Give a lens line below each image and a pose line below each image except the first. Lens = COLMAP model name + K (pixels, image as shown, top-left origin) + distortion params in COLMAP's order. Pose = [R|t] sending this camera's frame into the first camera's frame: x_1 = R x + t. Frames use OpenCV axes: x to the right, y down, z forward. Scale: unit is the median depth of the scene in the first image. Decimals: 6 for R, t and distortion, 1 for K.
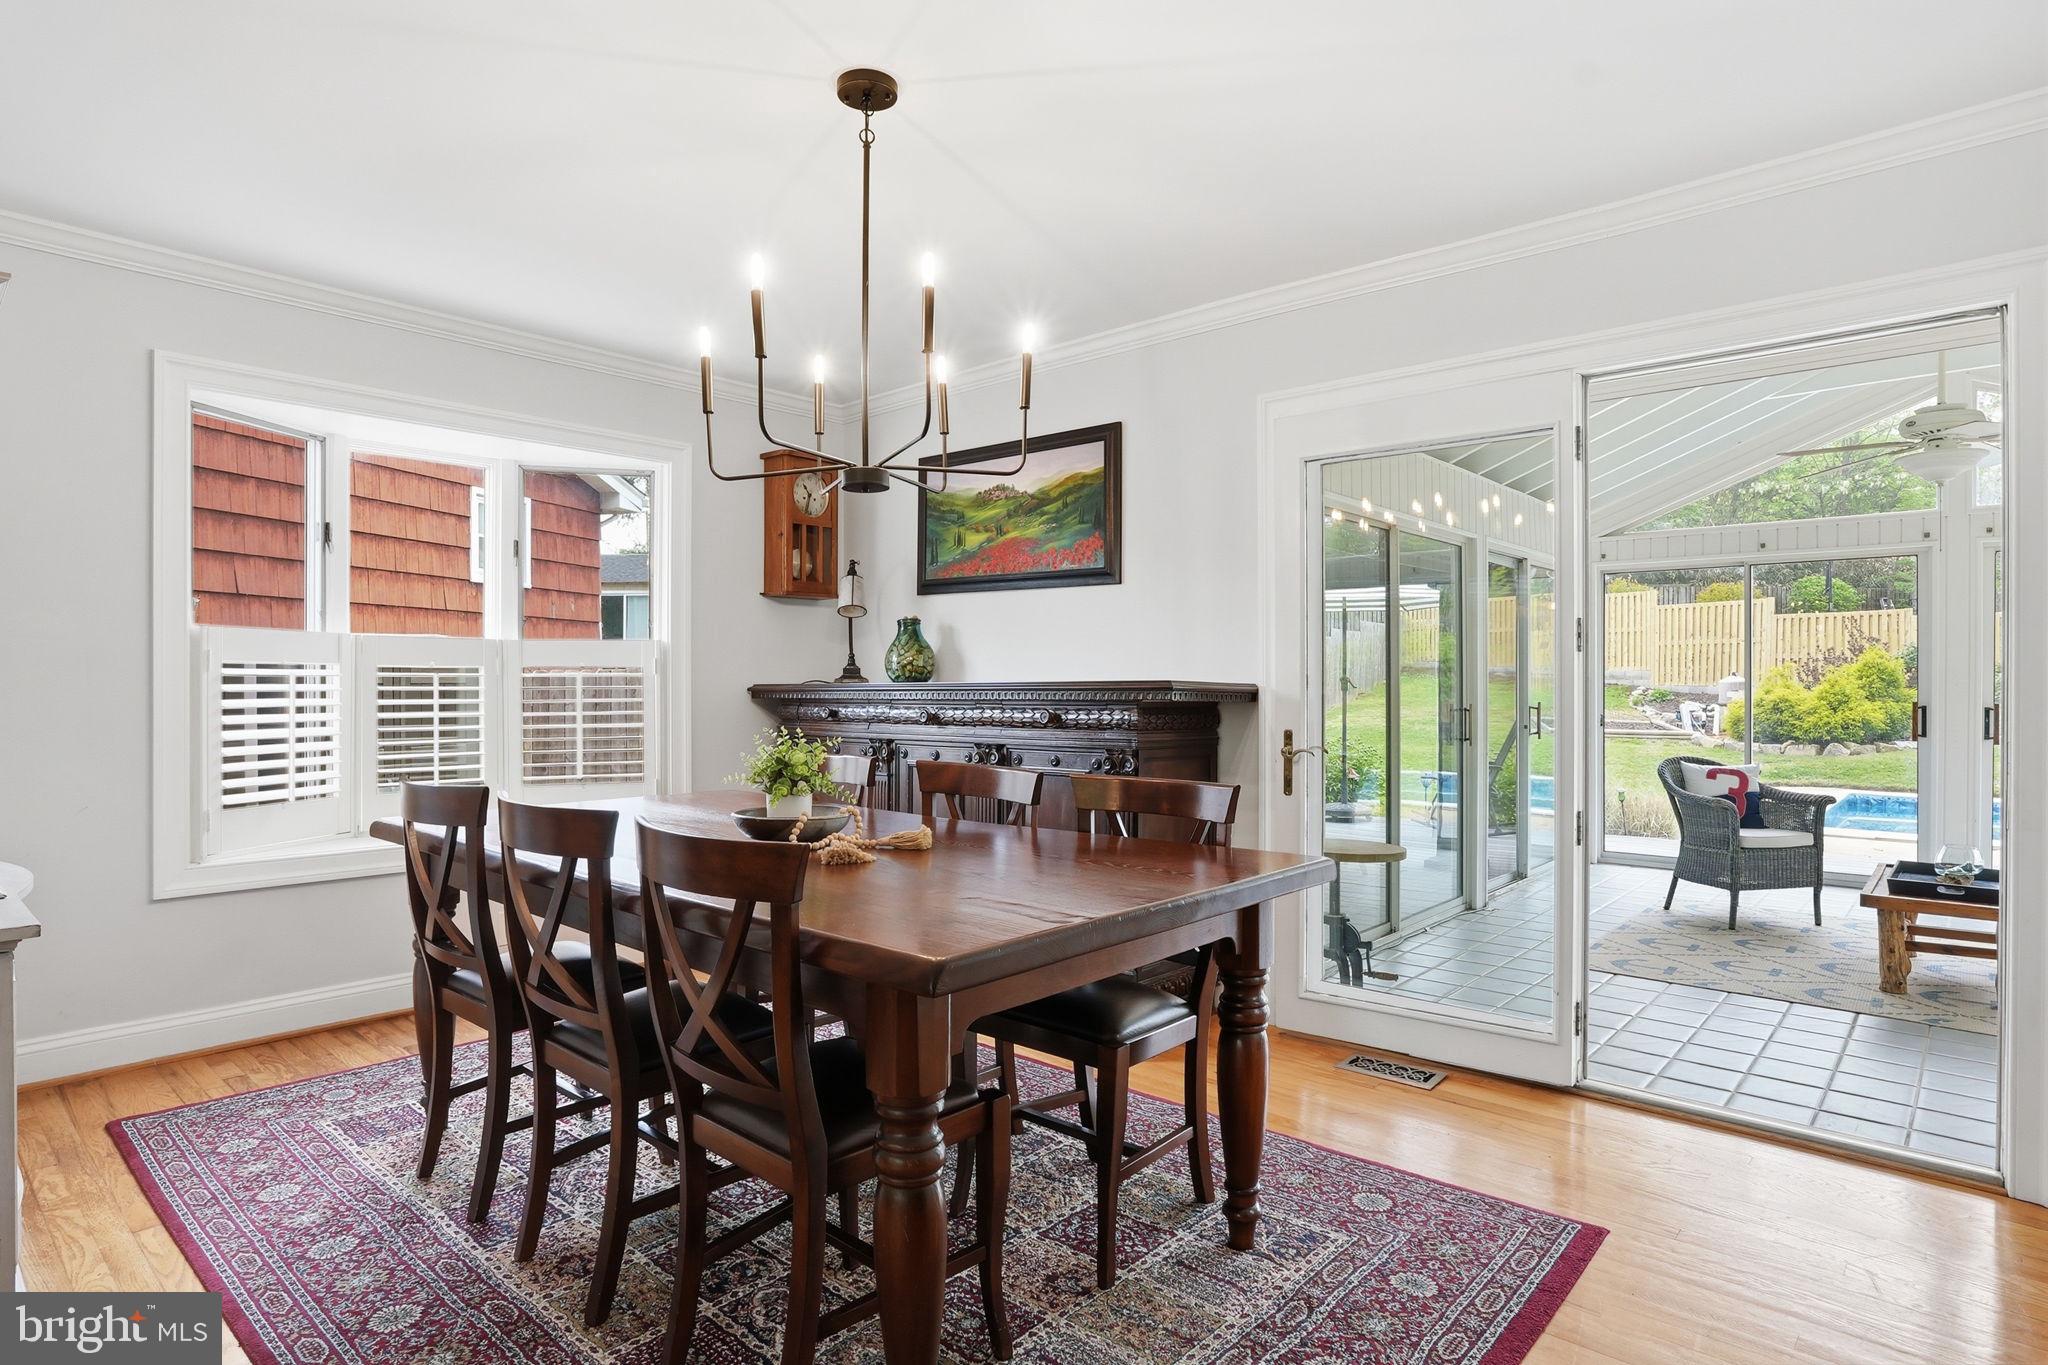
lens RADIAL K [[1082.9, 0, 1011.0], [0, 1082.9, 681.0], [0, 0, 1]] dist [-0.030887, 0.010441]
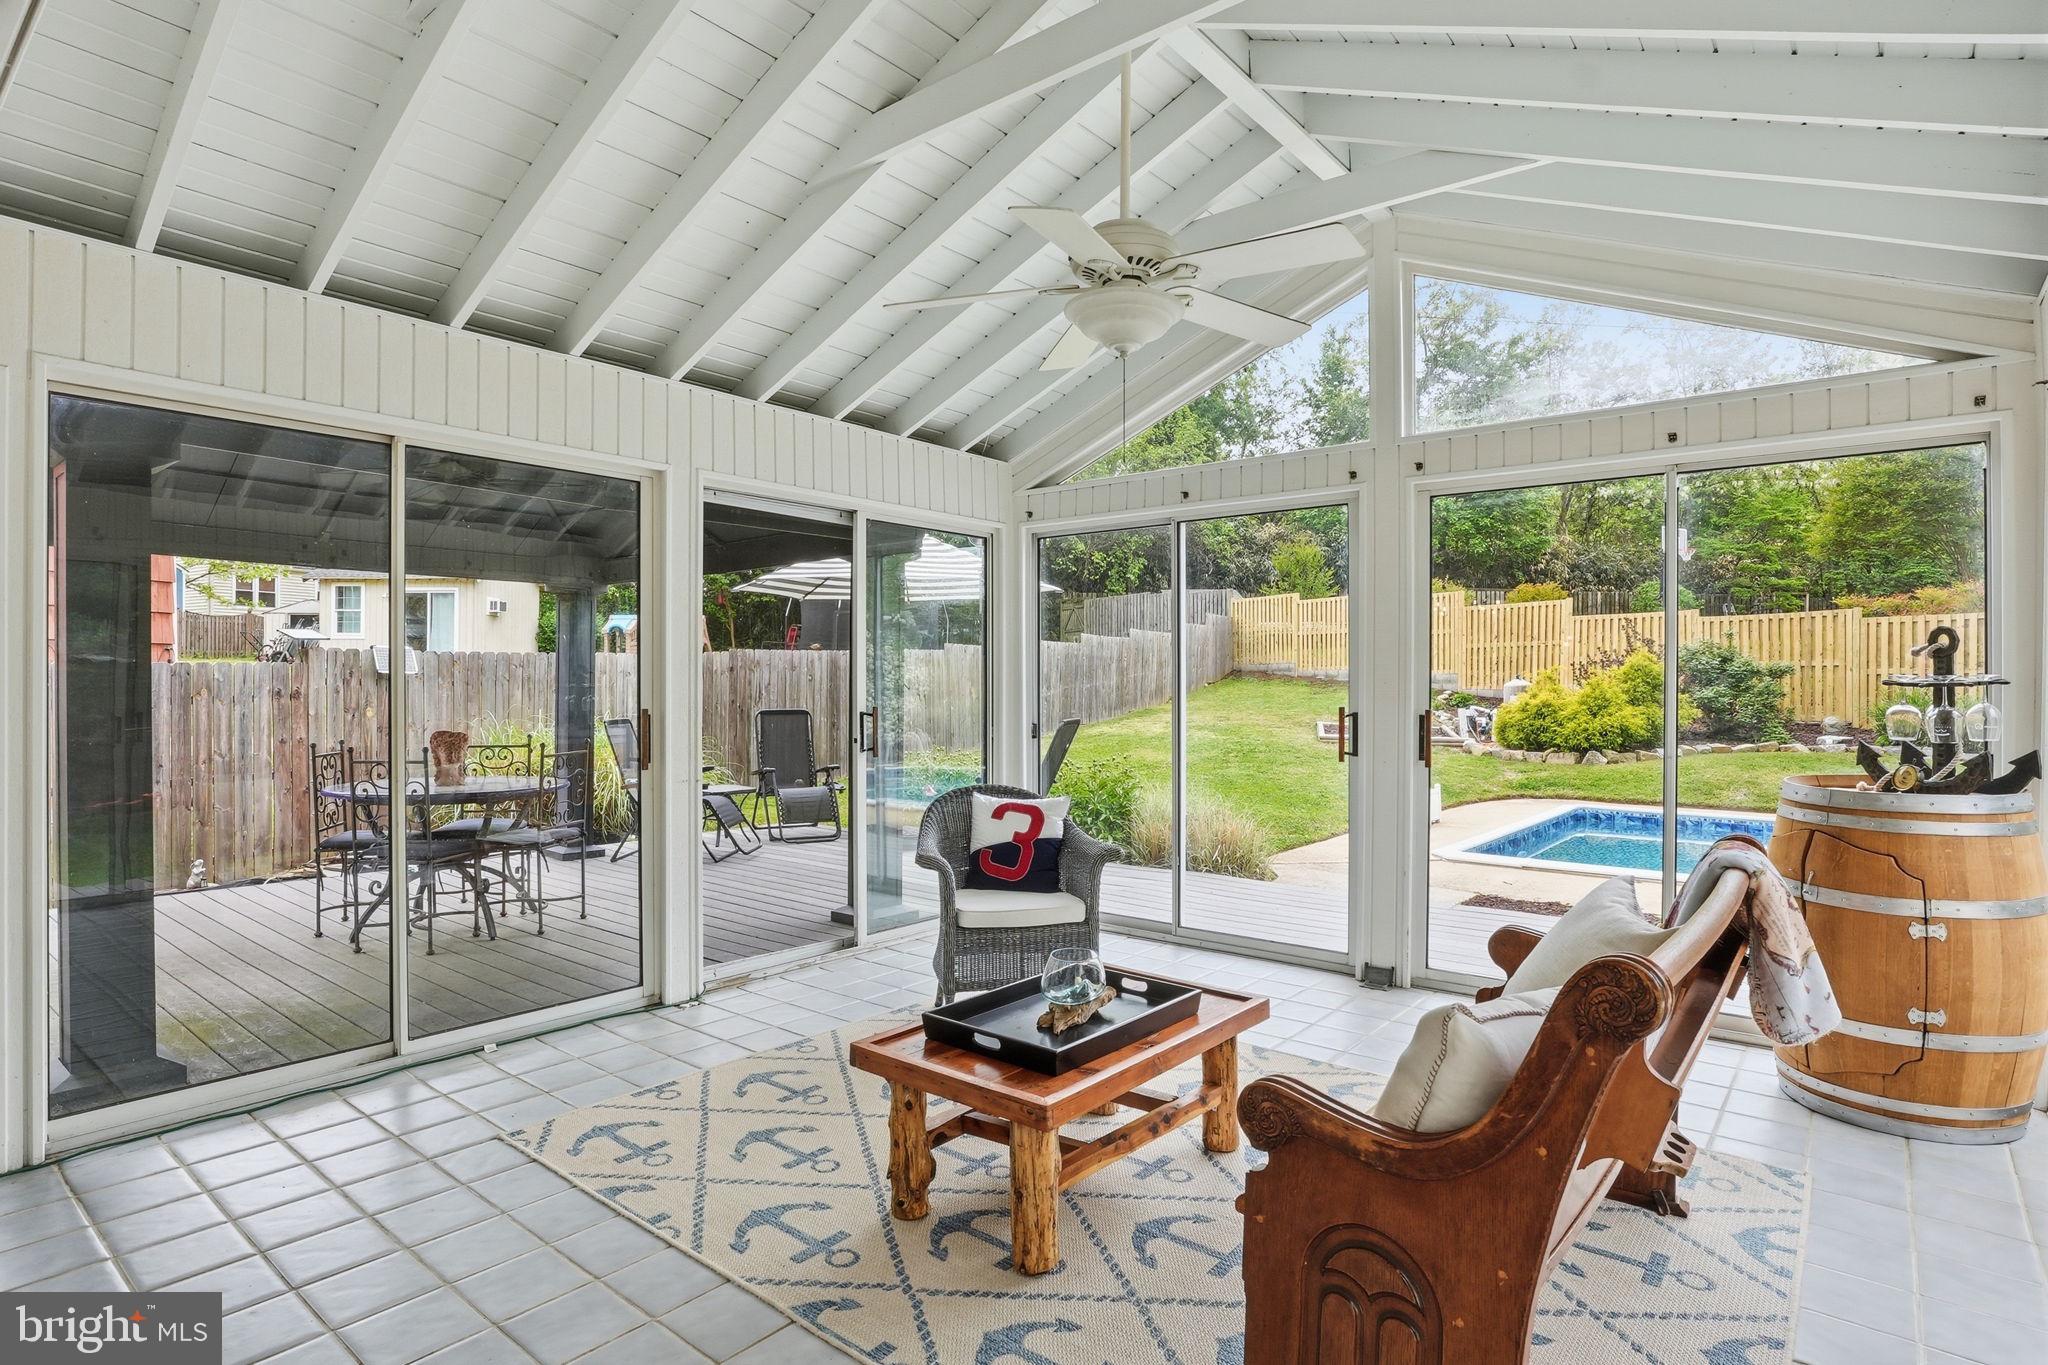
lens RADIAL K [[1082.9, 0, 1042.4], [0, 1082.9, 685.8], [0, 0, 1]] dist [-0.030887, 0.010441]
pose [[0.996365, 0.001306, 0.085181, 0.207116], [-0.001277, 0.999999, -0.000384, 0.002123], [-0.085182, 0.000273, 0.996365, 0.101705]]
